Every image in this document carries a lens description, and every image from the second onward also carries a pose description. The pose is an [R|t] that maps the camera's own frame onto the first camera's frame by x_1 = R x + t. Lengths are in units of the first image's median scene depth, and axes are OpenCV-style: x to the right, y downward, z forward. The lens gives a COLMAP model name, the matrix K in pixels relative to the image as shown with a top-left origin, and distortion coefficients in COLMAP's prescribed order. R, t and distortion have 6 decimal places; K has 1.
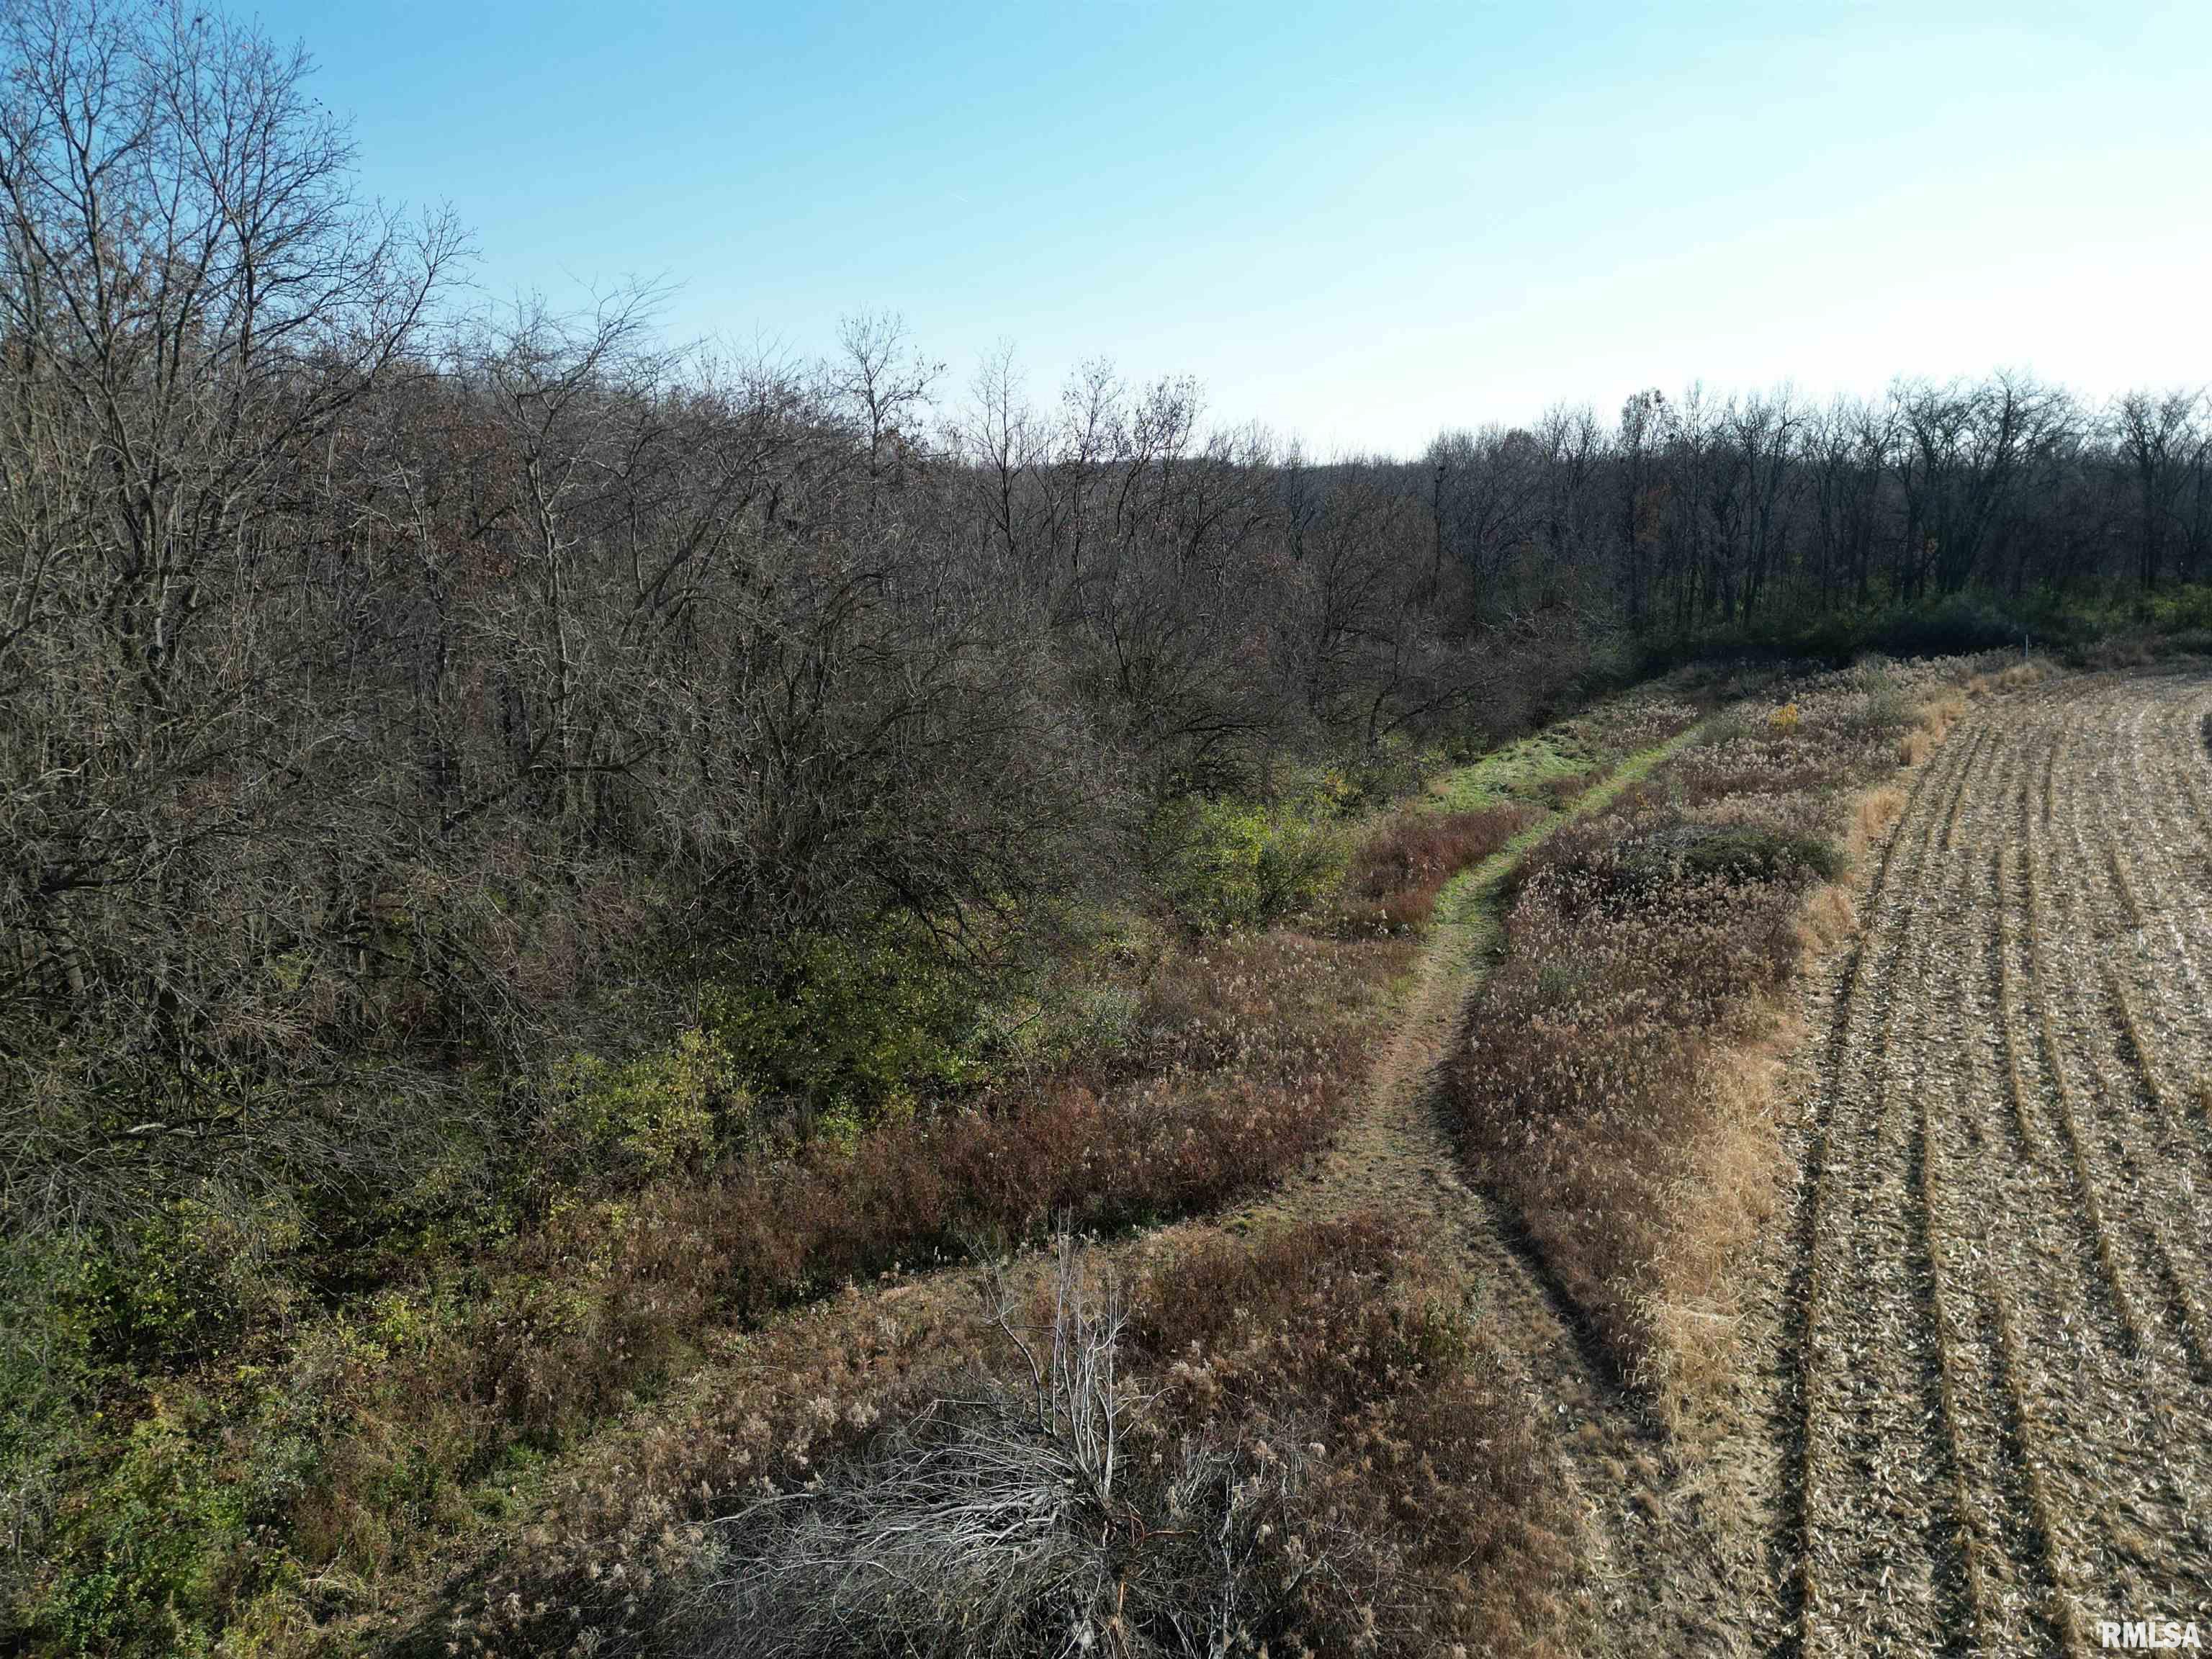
lens RADIAL K [[1521.1, 0, 1110.2], [0, 1521.1, 823.9], [0, 0, 1]] dist [0.099091, -0.106614]
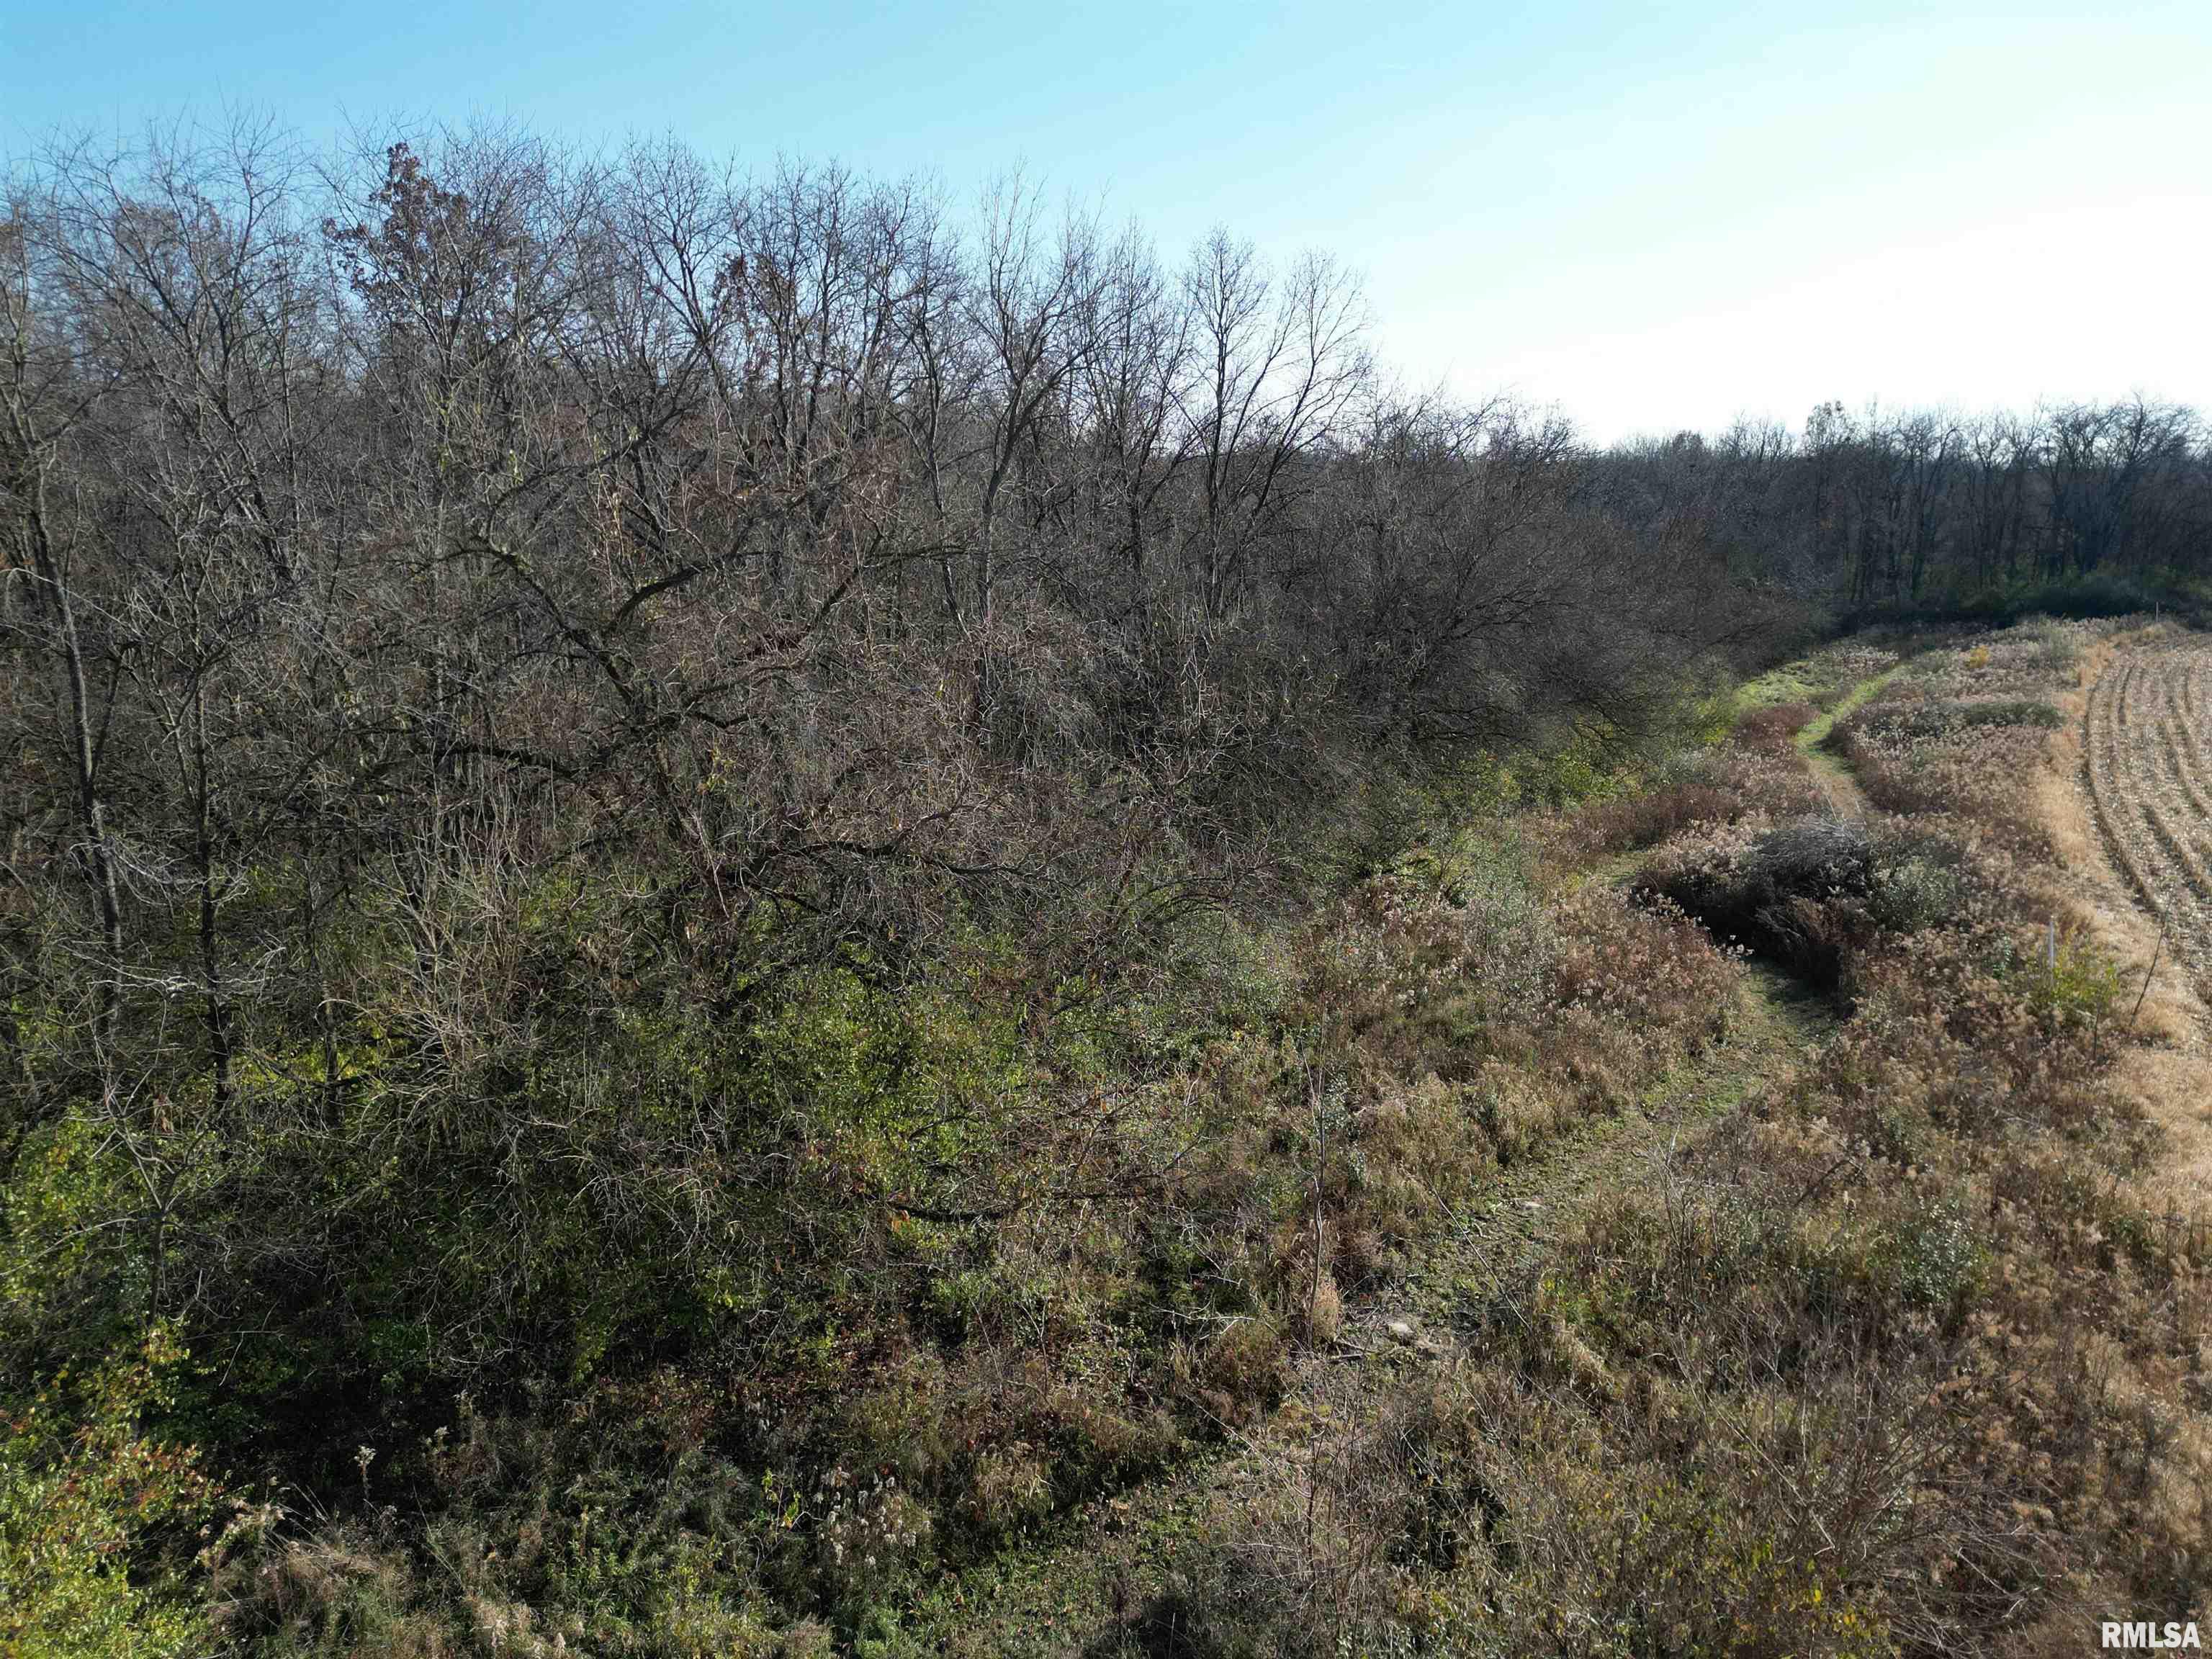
lens RADIAL K [[1521.1, 0, 1110.2], [0, 1521.1, 823.9], [0, 0, 1]] dist [0.099091, -0.106614]
pose [[0.999116, 0.014500, -0.039459, -0.209435], [-0.014413, 0.999893, 0.002499, 0.069065], [0.039491, -0.001928, 0.999218, -0.297123]]
